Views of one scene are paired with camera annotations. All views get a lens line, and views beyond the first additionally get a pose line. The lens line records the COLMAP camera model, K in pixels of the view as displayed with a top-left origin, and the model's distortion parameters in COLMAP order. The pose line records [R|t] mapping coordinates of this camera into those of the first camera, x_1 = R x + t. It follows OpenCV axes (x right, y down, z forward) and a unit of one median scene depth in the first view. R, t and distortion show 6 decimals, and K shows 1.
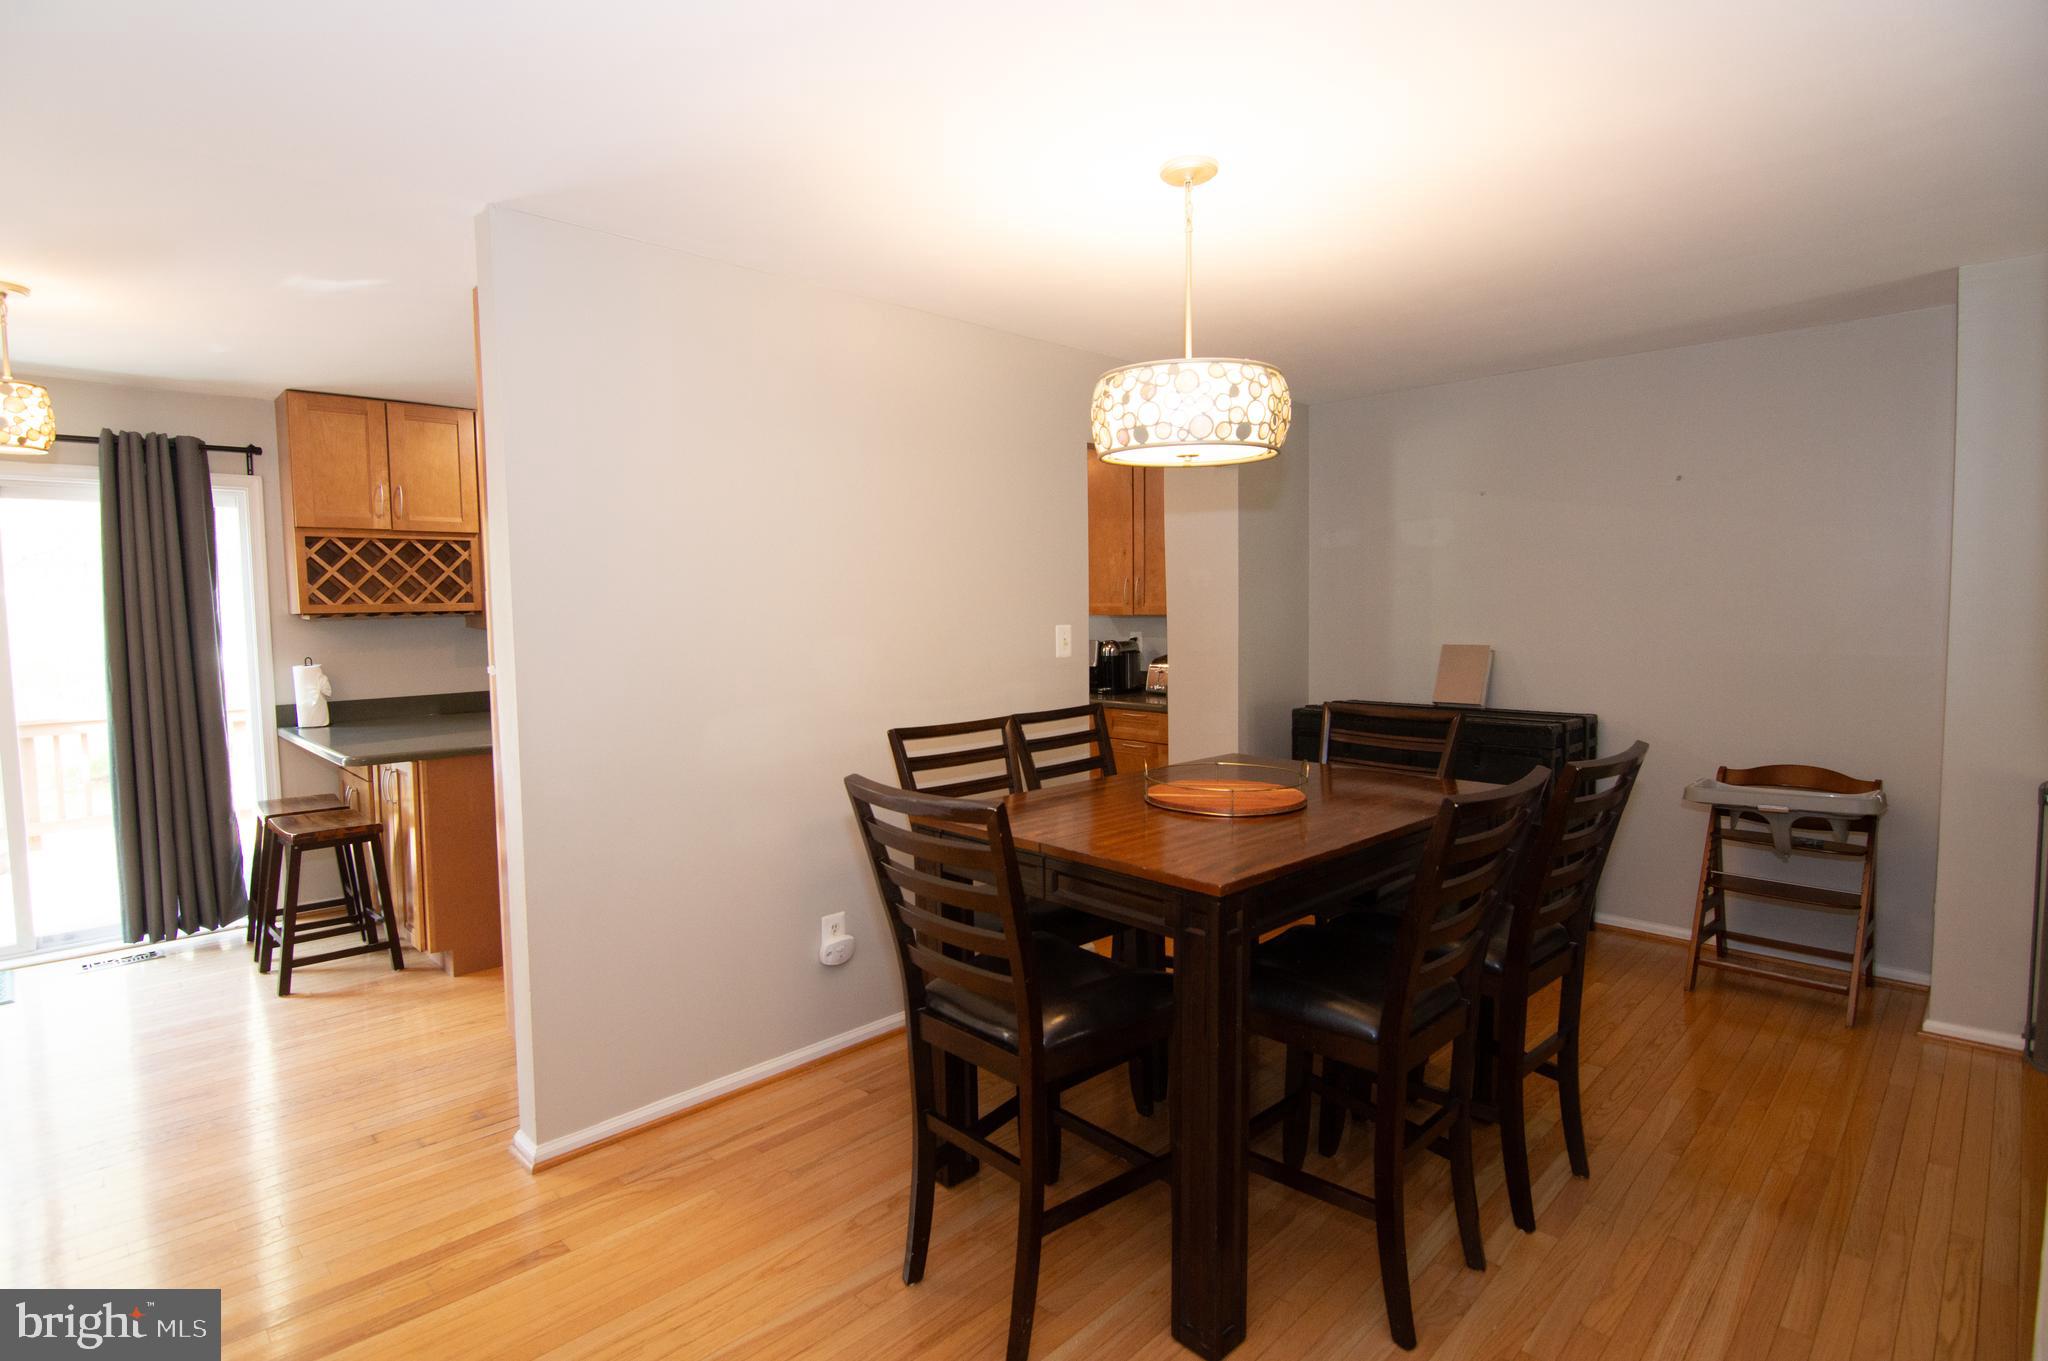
lens RADIAL K [[992.3, 0, 1015.2], [0, 992.3, 670.2], [0, 0, 1]] dist [0.001338, -0.010657]
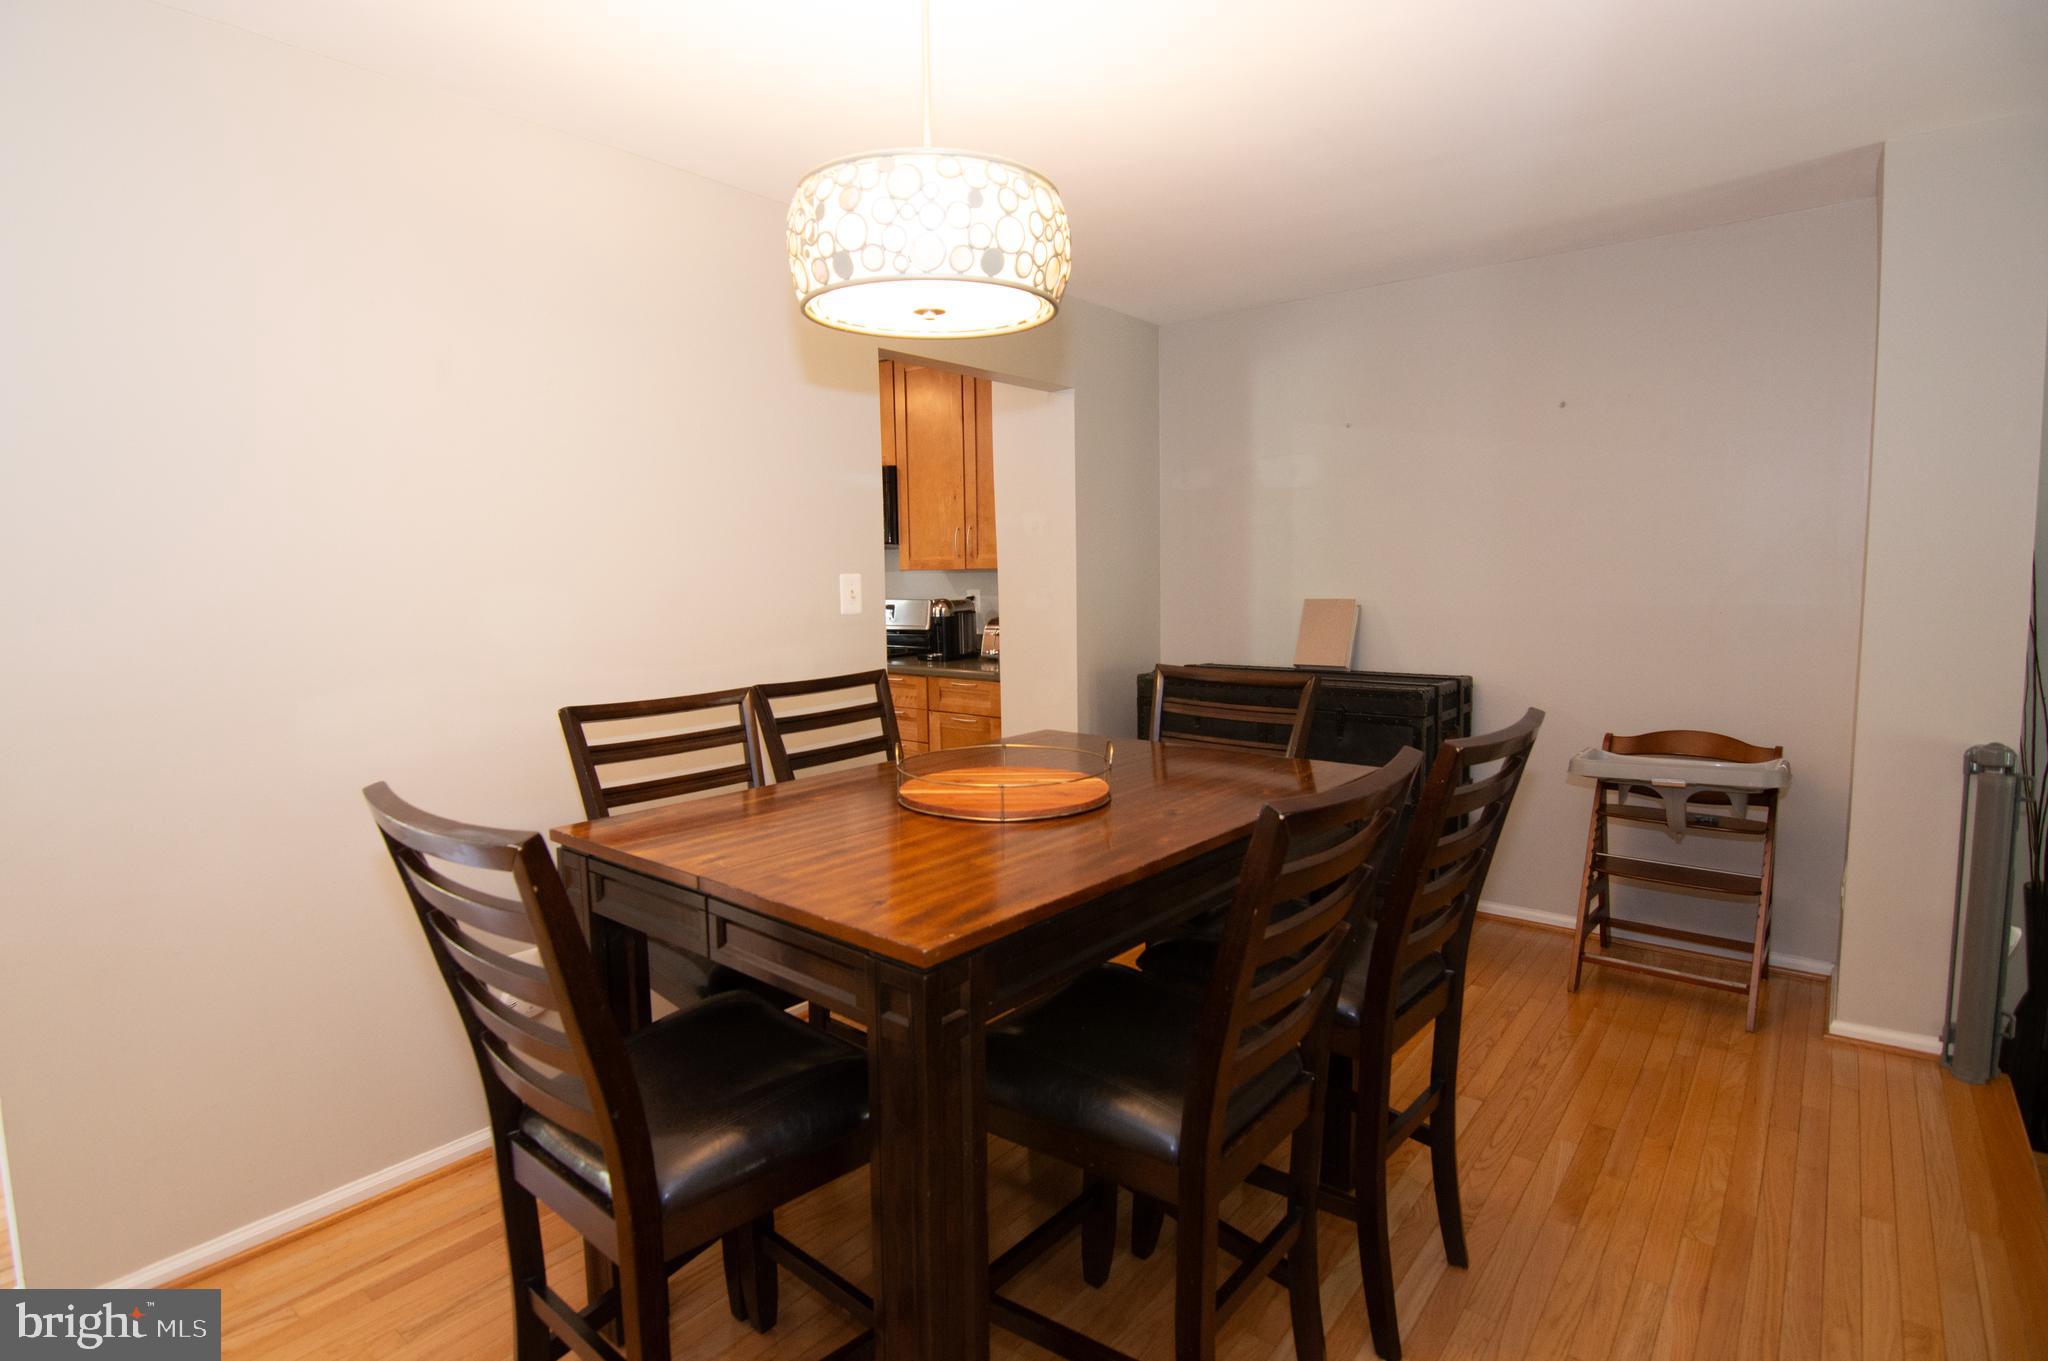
lens RADIAL K [[992.3, 0, 1015.2], [0, 992.3, 670.2], [0, 0, 1]] dist [0.001338, -0.010657]
pose [[0.994259, -0.012414, 0.106278, 0.115920], [0.009269, 0.999506, 0.030035, 0.011771], [-0.106598, -0.028878, 0.993883, 0.216194]]
